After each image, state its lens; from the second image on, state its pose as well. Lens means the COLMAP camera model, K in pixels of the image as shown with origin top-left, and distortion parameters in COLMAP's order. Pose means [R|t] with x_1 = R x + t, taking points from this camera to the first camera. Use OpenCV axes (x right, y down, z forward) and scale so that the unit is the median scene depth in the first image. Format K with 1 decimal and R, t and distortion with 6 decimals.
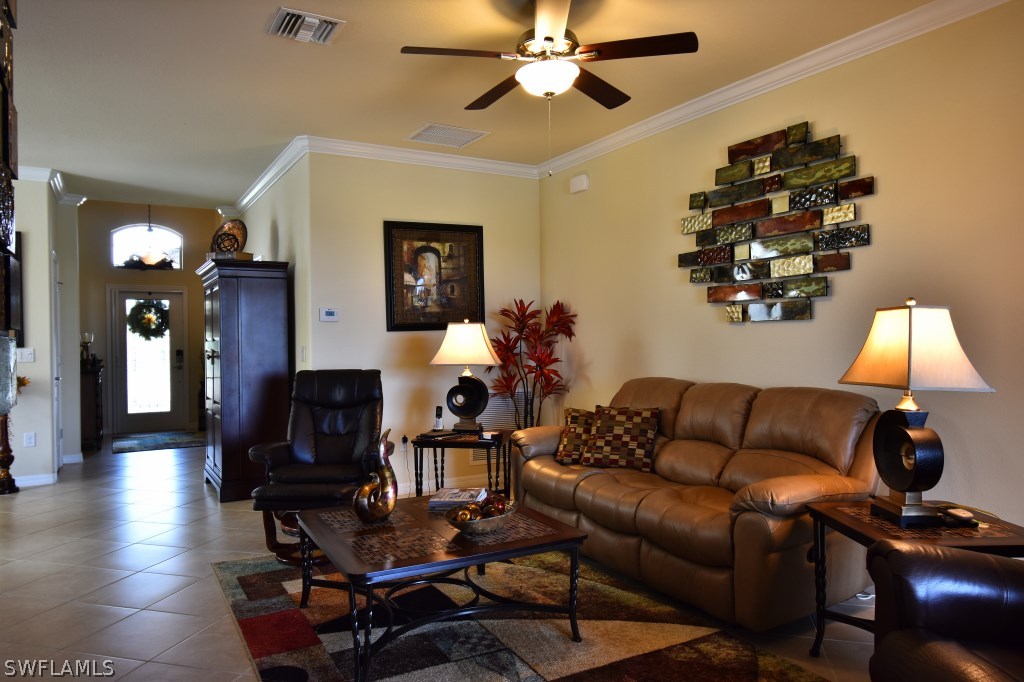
lens RADIAL K [[675.1, 0, 509.4], [0, 675.1, 338.4], [0, 0, 1]] dist [-0.023875, 0.000047]
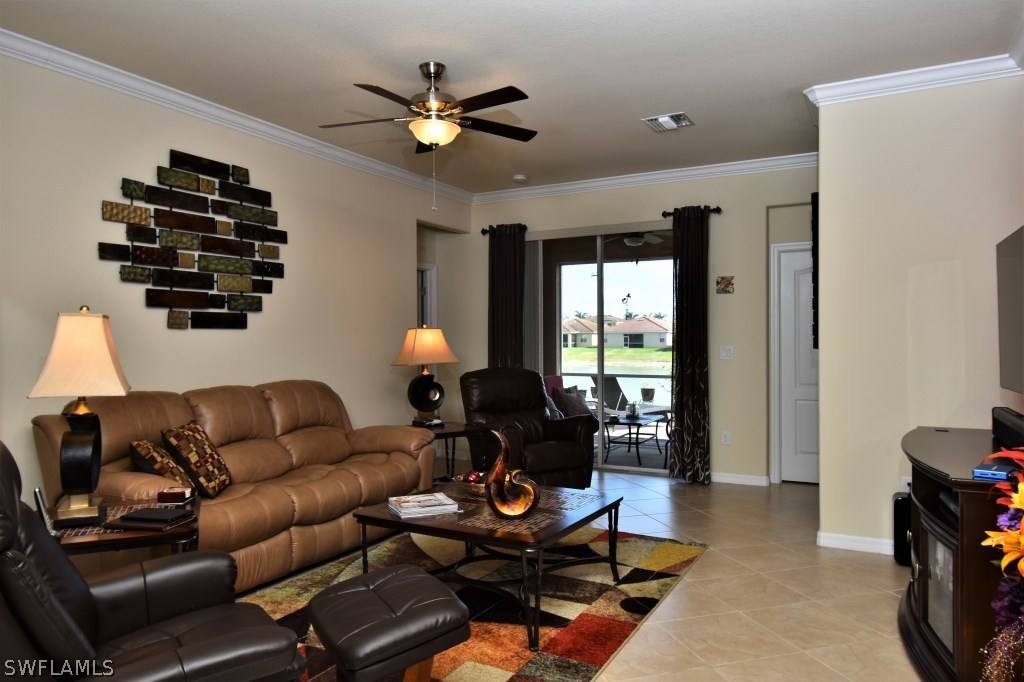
lens RADIAL K [[675.1, 0, 510.2], [0, 675.1, 335.8], [0, 0, 1]] dist [-0.023875, 0.000047]
pose [[-0.536204, 0.008409, 0.844047, -0.876256], [0.009843, 0.999945, -0.003709, -0.005154], [-0.844031, 0.006319, -0.536257, 1.275744]]
